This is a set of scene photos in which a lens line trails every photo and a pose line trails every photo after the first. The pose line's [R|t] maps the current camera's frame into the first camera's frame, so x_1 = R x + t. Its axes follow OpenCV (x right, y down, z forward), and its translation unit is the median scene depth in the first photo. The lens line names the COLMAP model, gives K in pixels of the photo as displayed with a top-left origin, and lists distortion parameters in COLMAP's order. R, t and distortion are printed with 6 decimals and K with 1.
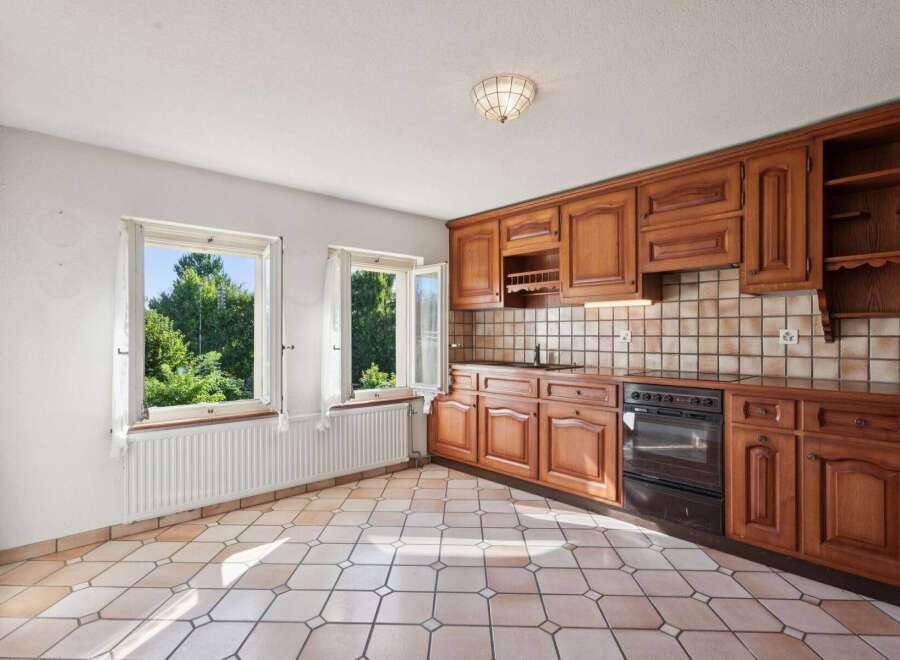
lens RADIAL K [[461.2, 0, 450.0], [0, 461.2, 331.7], [0, 0, 1]] dist [0.006811, -0.000268]
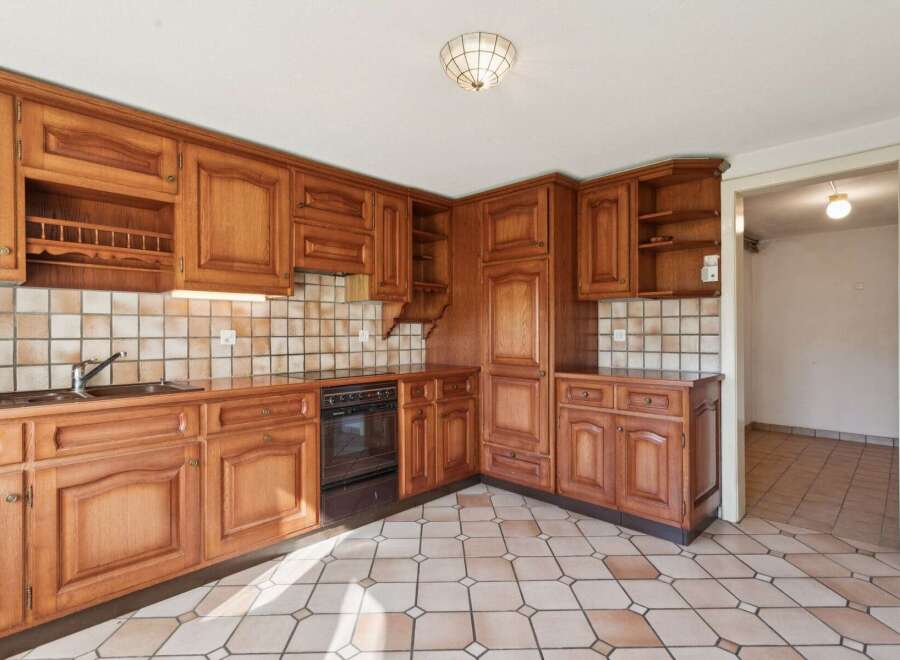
lens RADIAL K [[461.2, 0, 450.0], [0, 461.2, 332.2], [0, 0, 1]] dist [0.006811, -0.000268]
pose [[-0.041095, 0.001956, 0.999153, -0.502378], [0.000068, 0.999998, -0.001955, 0.002487], [-0.999155, -0.000013, -0.041095, 0.733772]]
